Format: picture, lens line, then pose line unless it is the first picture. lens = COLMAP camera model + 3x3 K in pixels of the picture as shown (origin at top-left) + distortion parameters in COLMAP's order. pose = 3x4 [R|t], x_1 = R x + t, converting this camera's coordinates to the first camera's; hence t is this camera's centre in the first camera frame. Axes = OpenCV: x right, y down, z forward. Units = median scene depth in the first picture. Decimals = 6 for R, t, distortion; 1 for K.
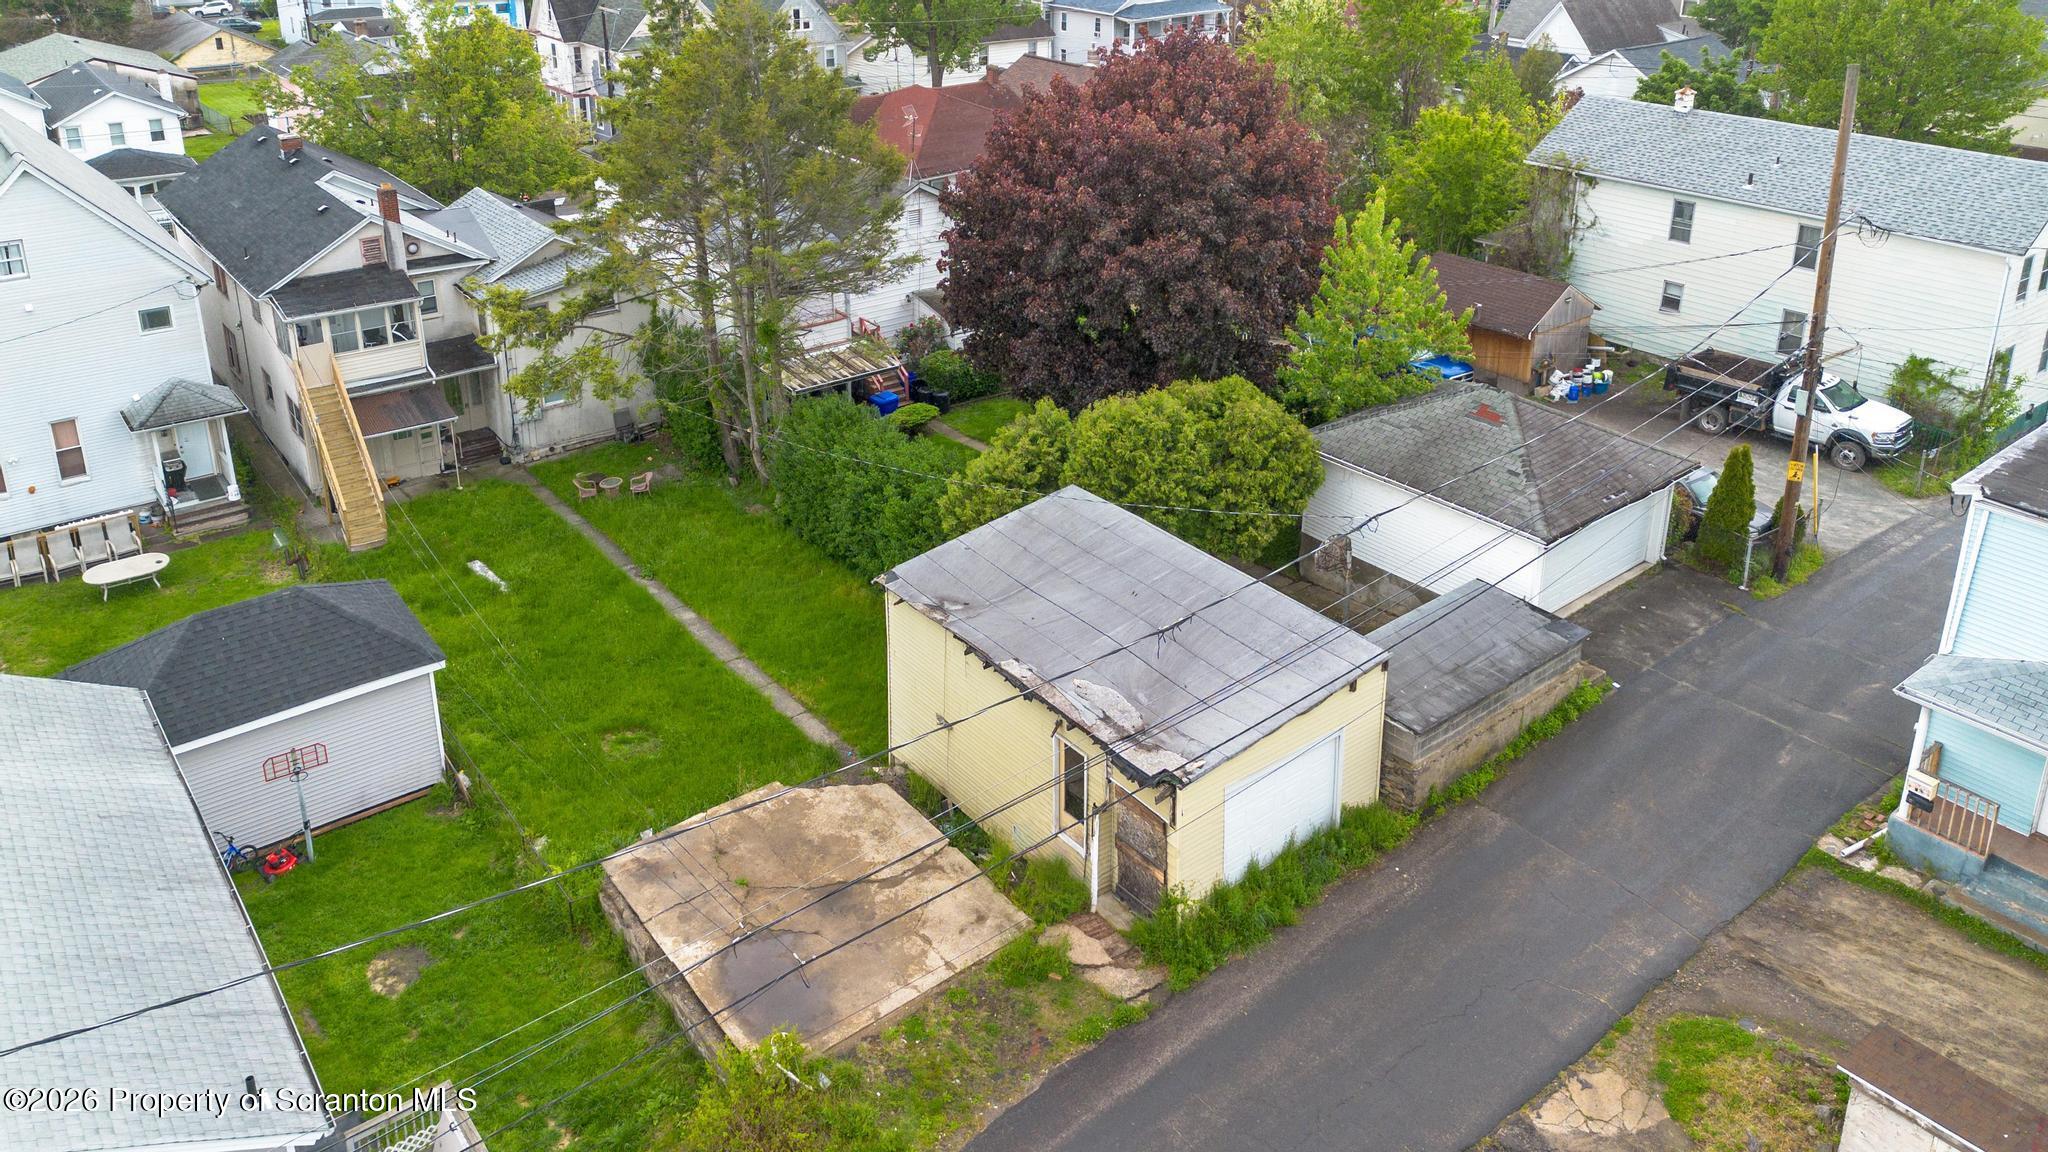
lens RADIAL K [[1463.9, 0, 1041.6], [0, 1463.9, 408.1], [0, 0, 1]] dist [0.047387, -0.025490]
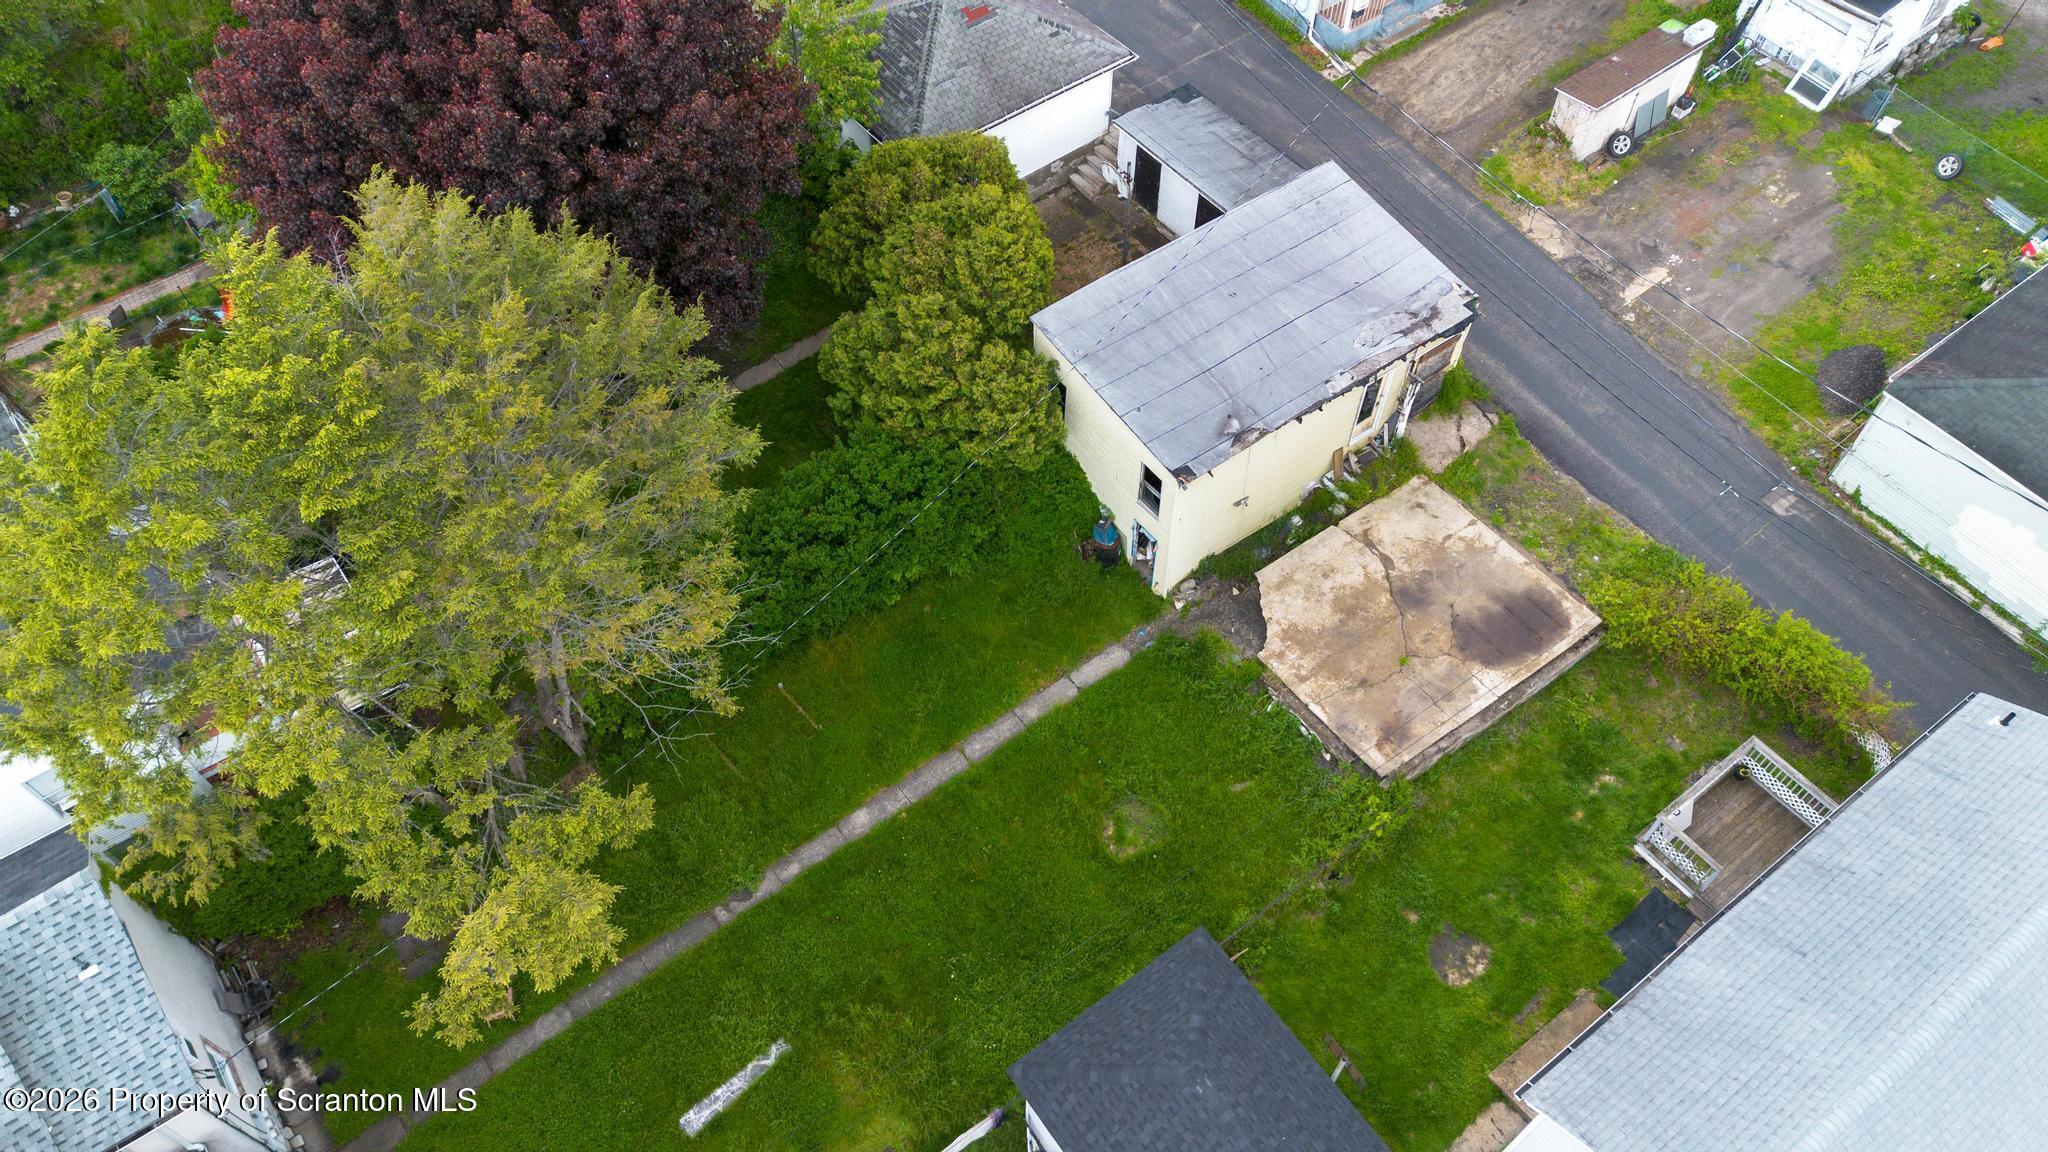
lens RADIAL K [[1463.9, 0, 1017.8], [0, 1463.9, 558.5], [0, 0, 1]] dist [0.047387, -0.025490]
pose [[0.041004, -0.808360, 0.587258, -0.787445], [0.373526, 0.557538, 0.741370, -0.673571], [-0.926713, 0.188957, 0.324805, 0.820294]]
